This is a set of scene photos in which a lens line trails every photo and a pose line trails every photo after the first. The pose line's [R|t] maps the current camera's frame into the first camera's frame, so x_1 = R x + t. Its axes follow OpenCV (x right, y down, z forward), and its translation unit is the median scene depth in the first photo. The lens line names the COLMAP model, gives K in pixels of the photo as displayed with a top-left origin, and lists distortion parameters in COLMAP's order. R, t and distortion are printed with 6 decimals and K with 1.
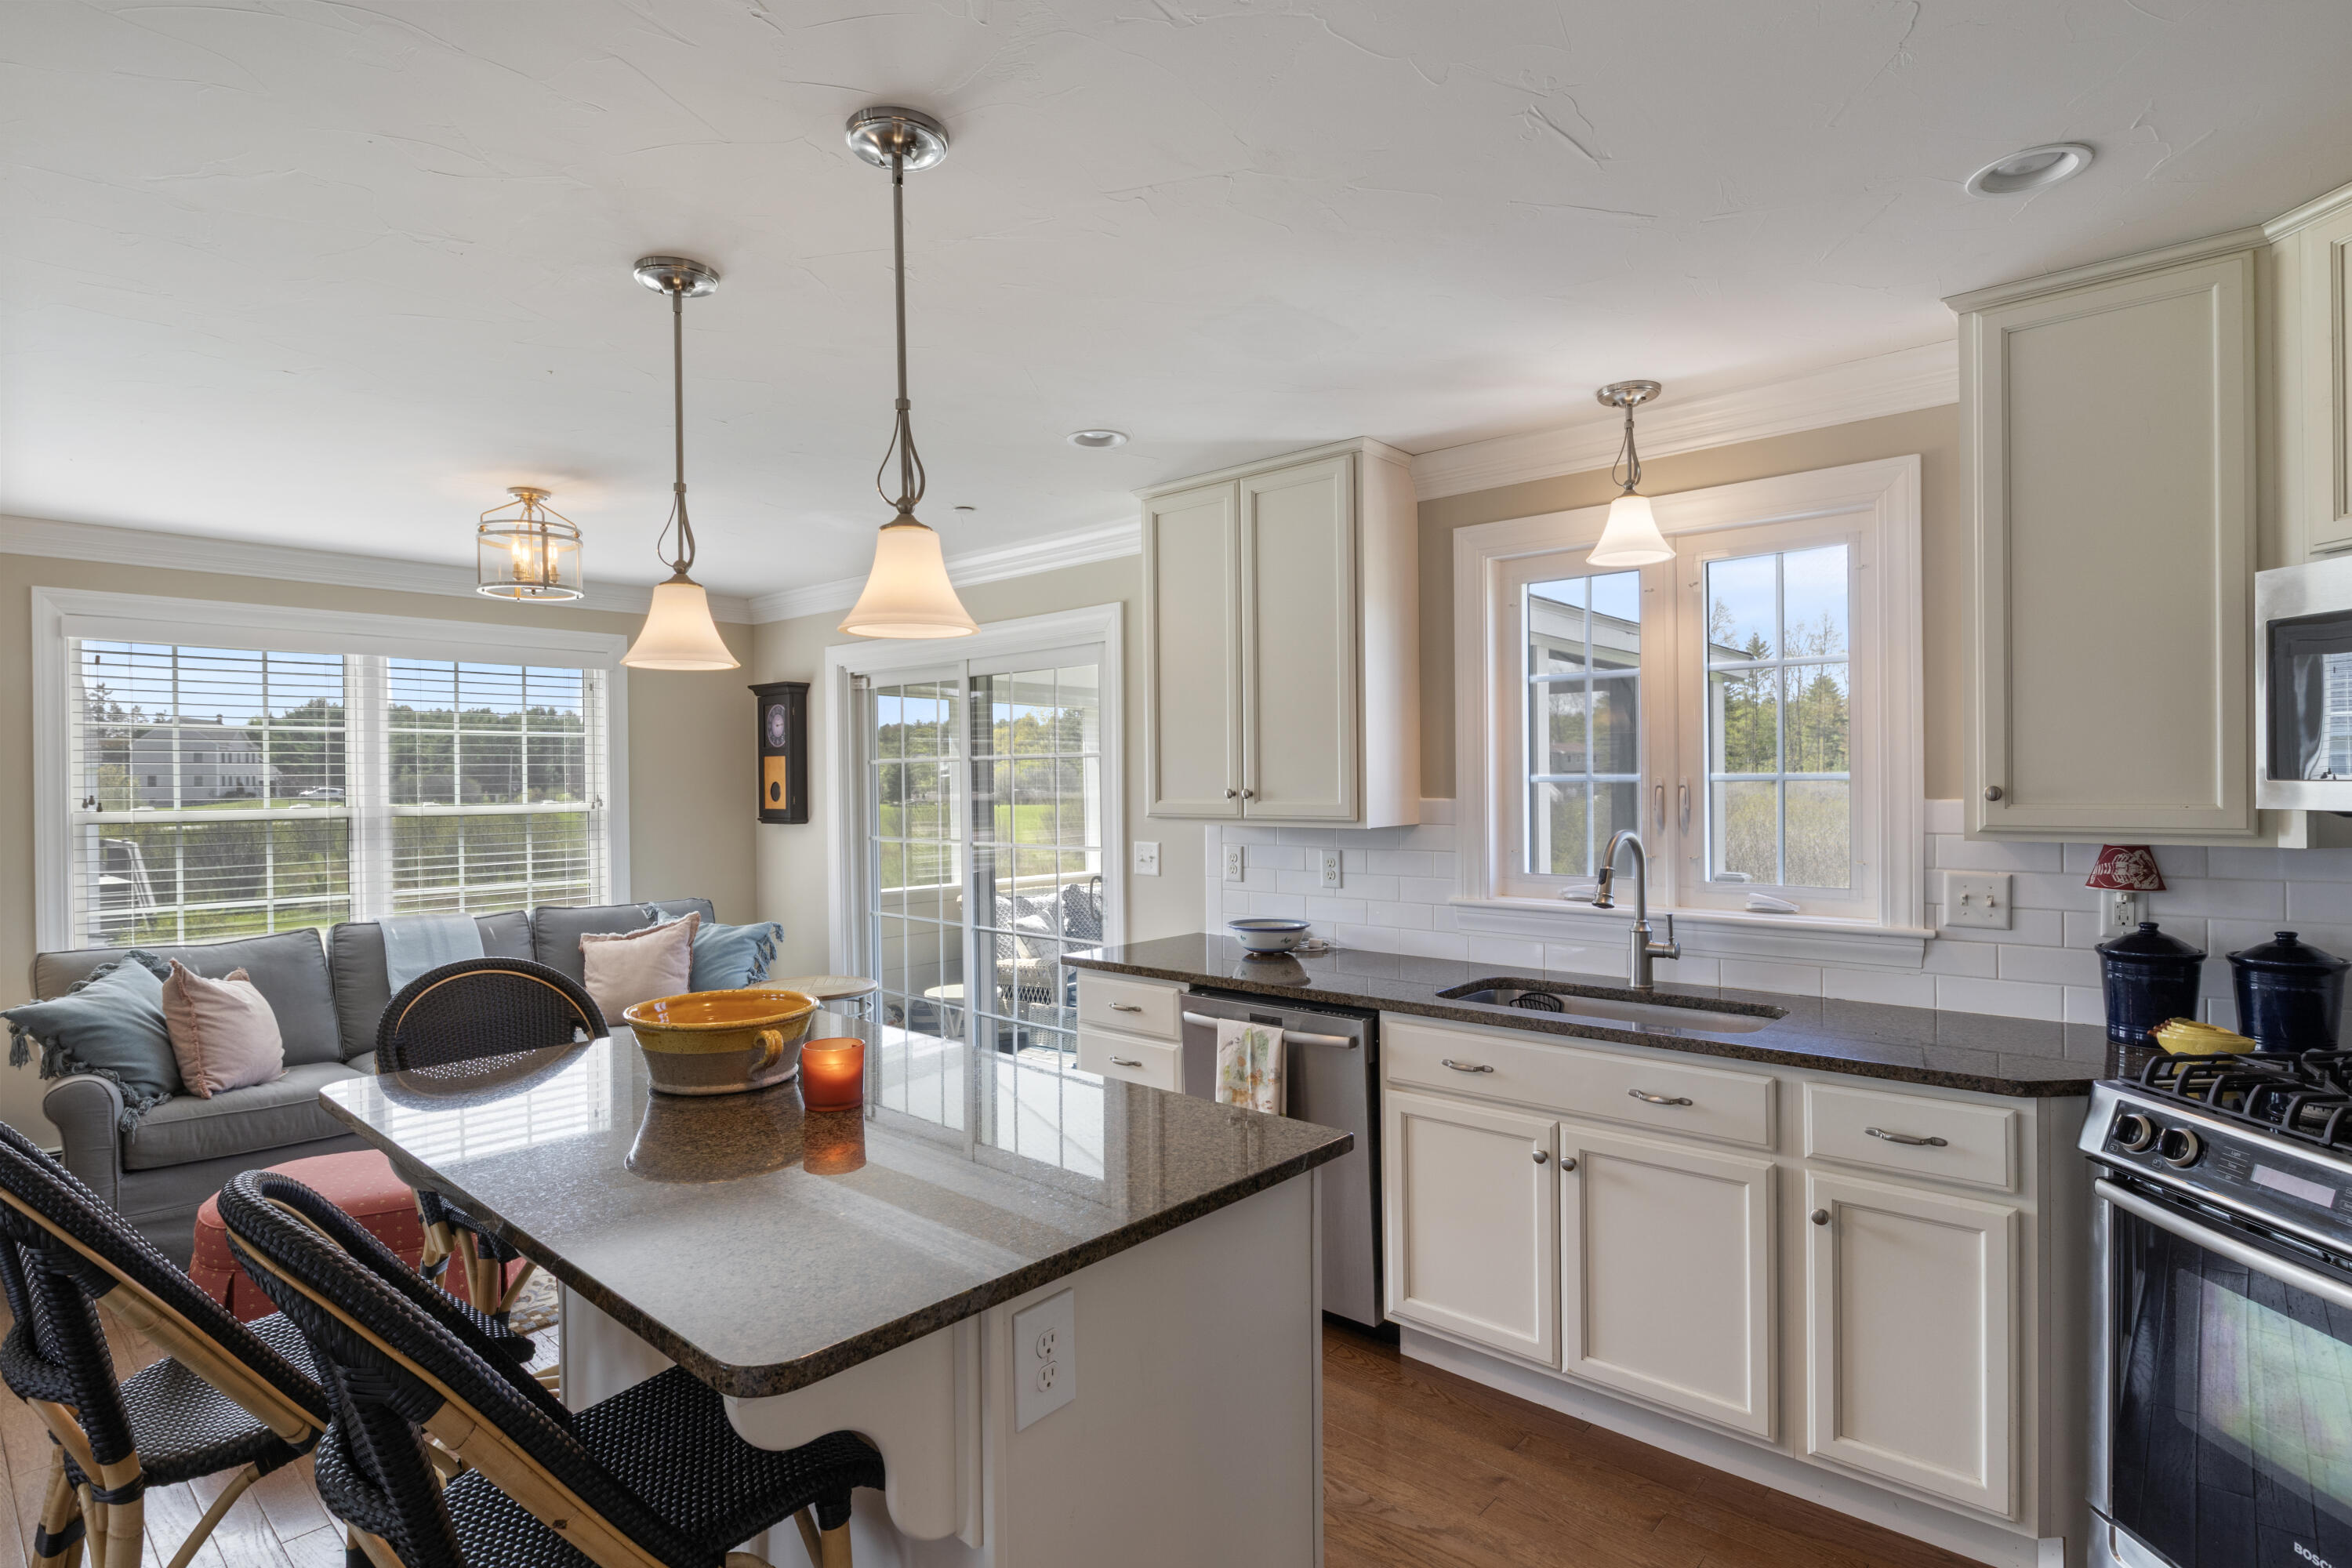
lens RADIAL K [[1178.4, 0, 1182.8], [0, 1178.4, 798.5], [0, 0, 1]] dist [-0.004076, -0.001470]
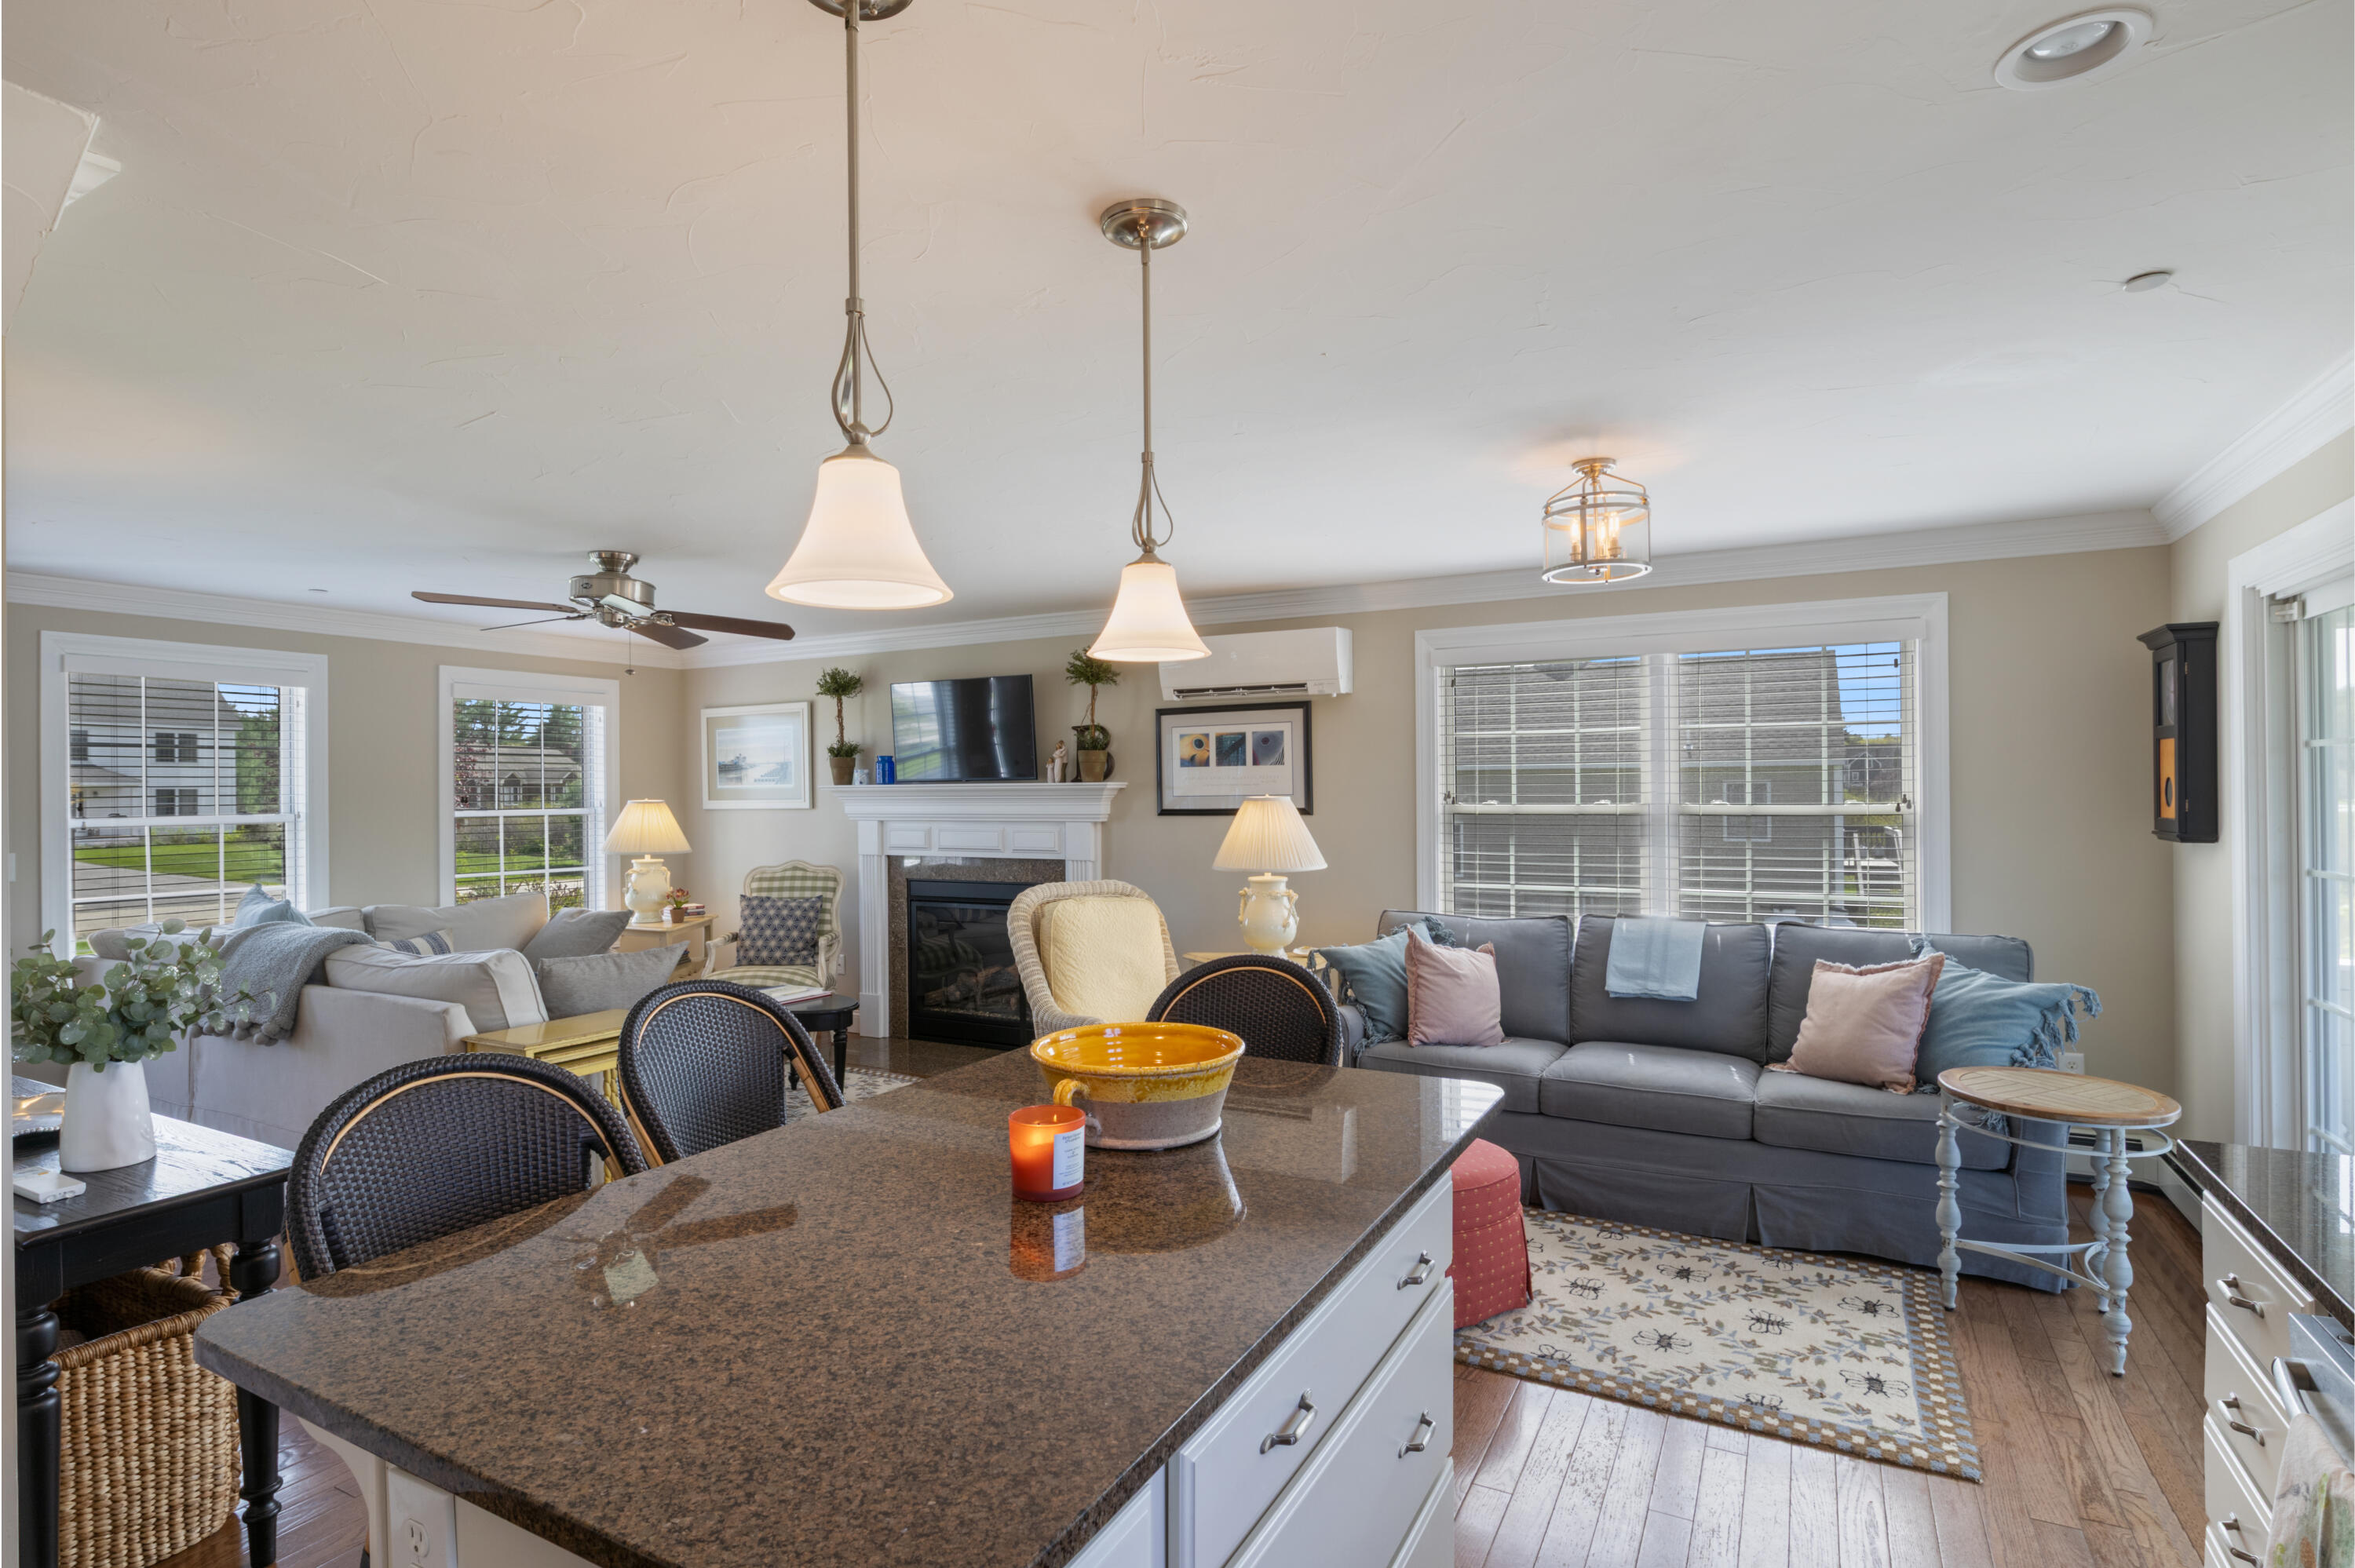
lens RADIAL K [[1179.8, 0, 1176.7], [0, 1179.8, 789.2], [0, 0, 1]] dist [-0.004076, -0.001470]
pose [[0.223208, 0.007095, -0.974745, 0.247010], [-0.009576, 0.999941, 0.005086, -0.007729], [0.974724, 0.008199, 0.223263, 0.446313]]
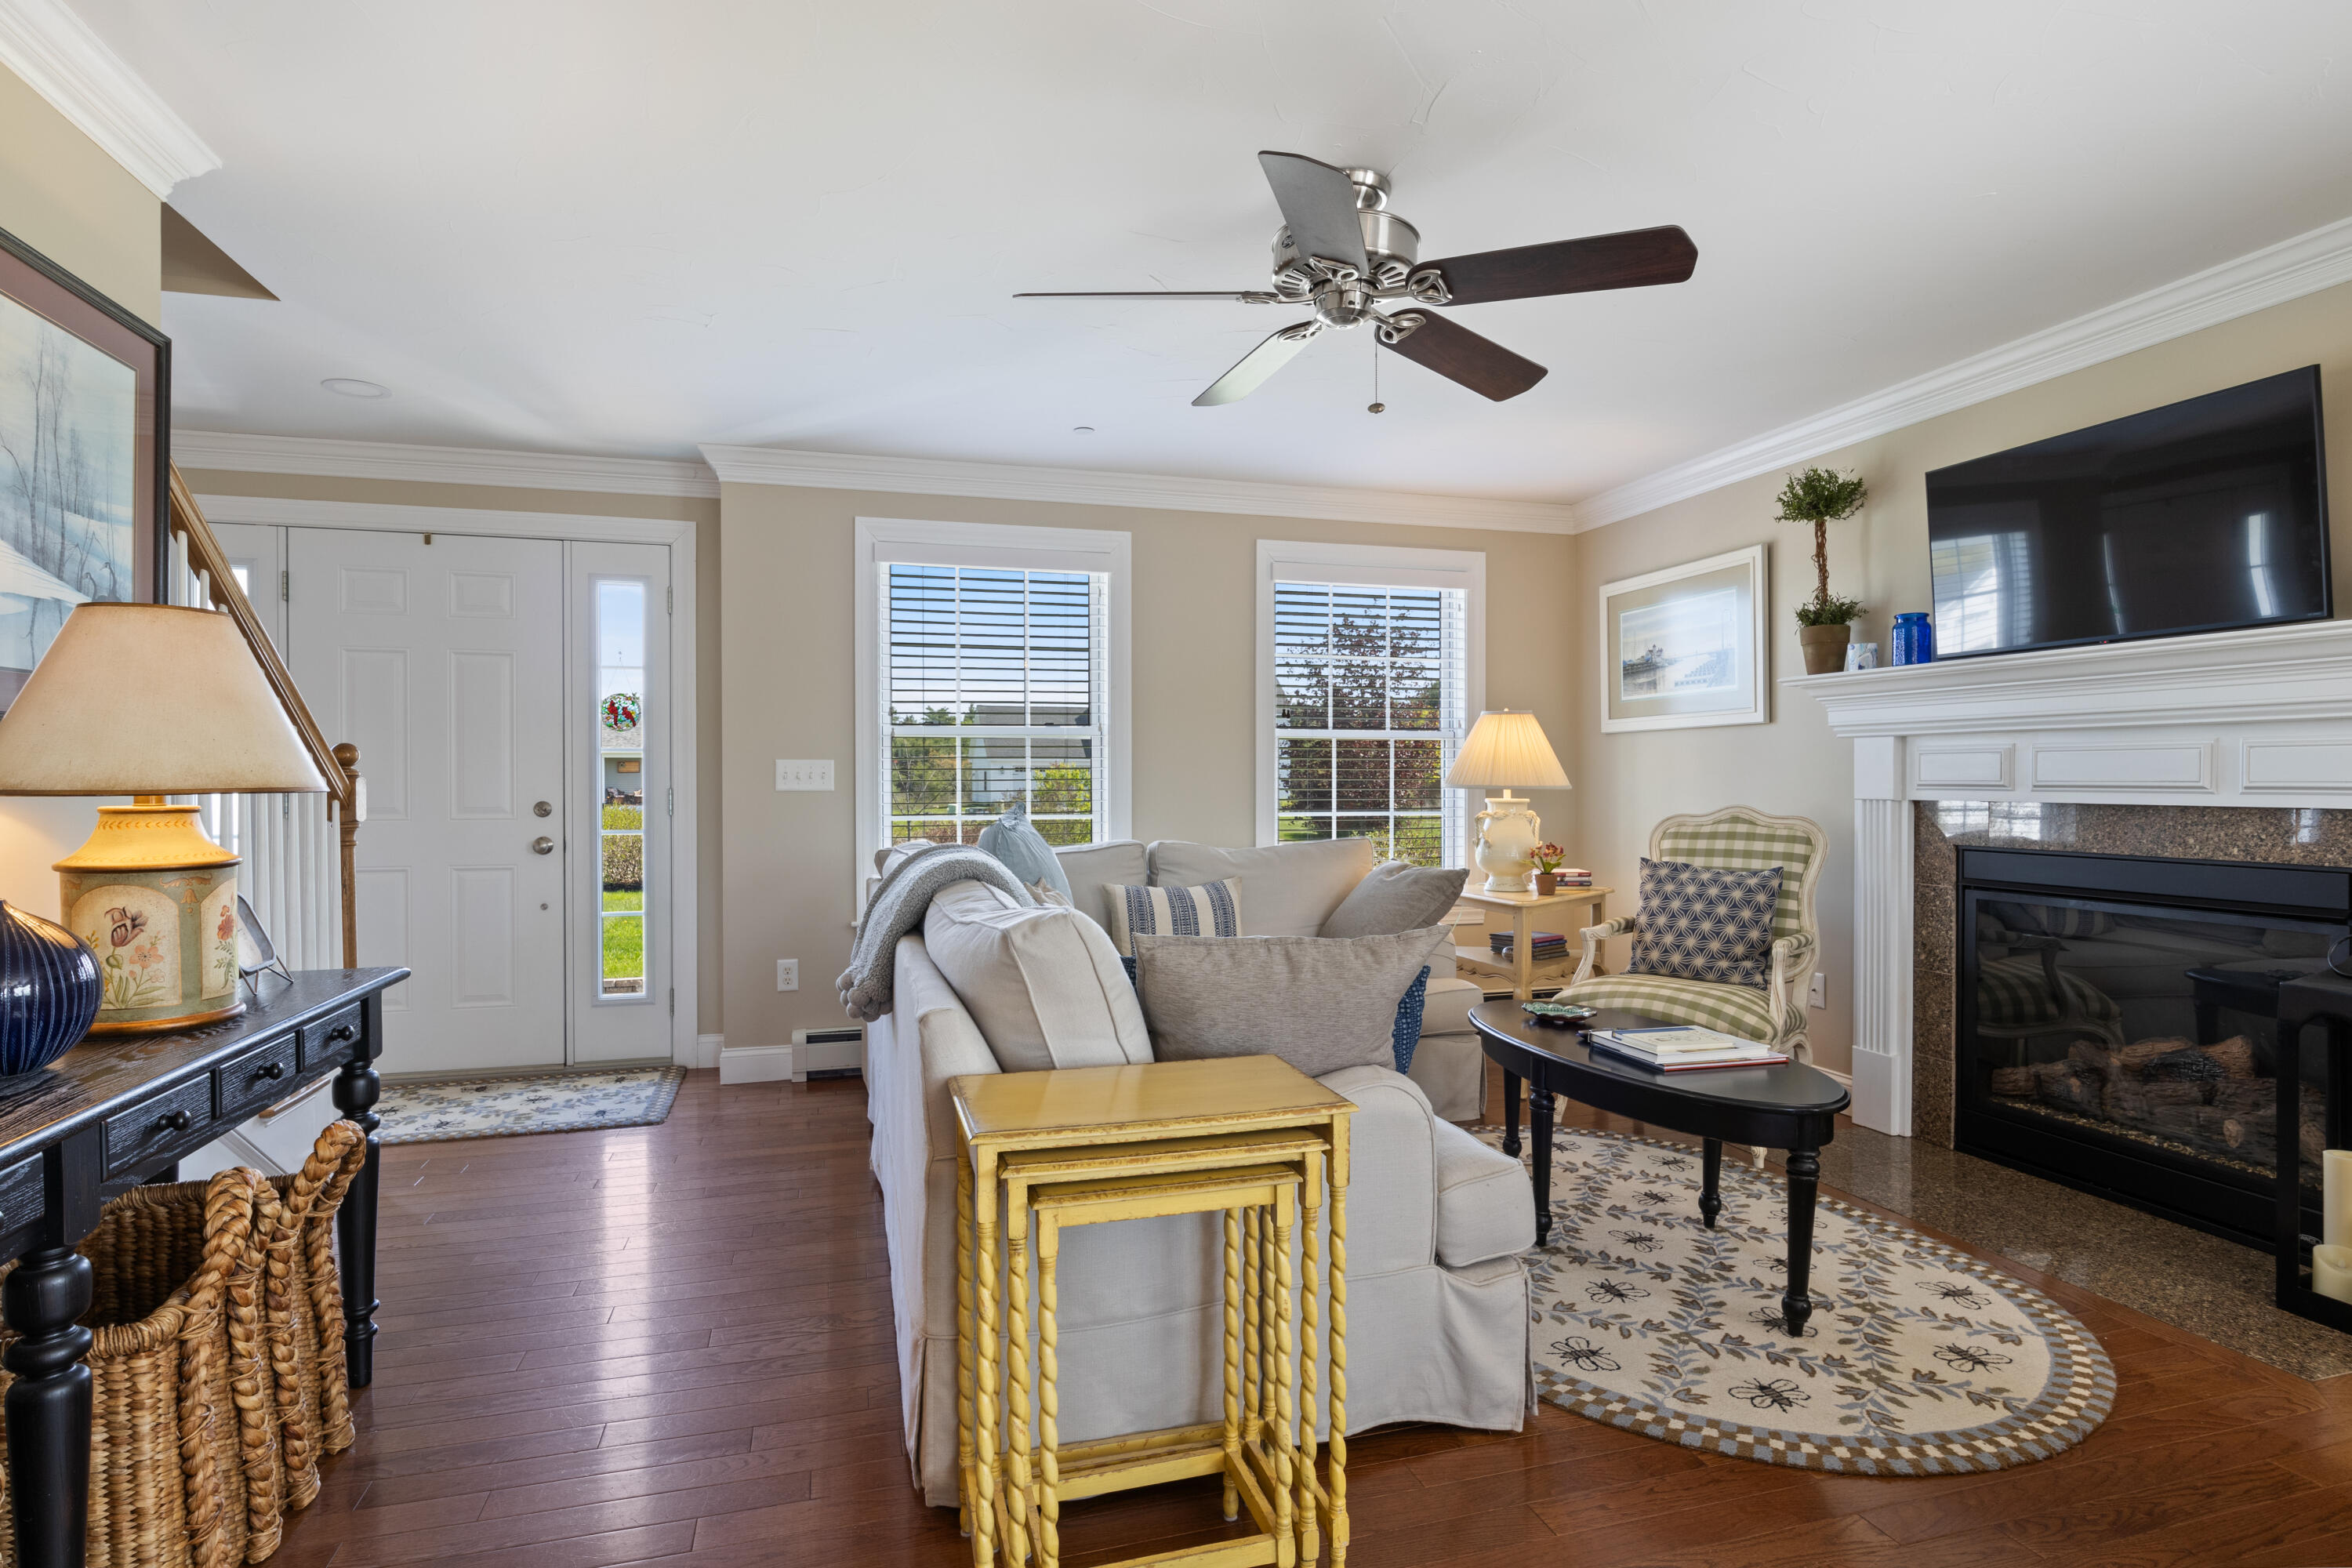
lens RADIAL K [[1178.4, 0, 1173.9], [0, 1178.4, 789.3], [0, 0, 1]] dist [-0.004076, -0.001470]
pose [[-0.533587, 0.018839, -0.845535, -0.426389], [-0.007844, 0.999599, 0.027222, 0.071324], [0.845709, 0.021158, -0.533225, 0.421502]]
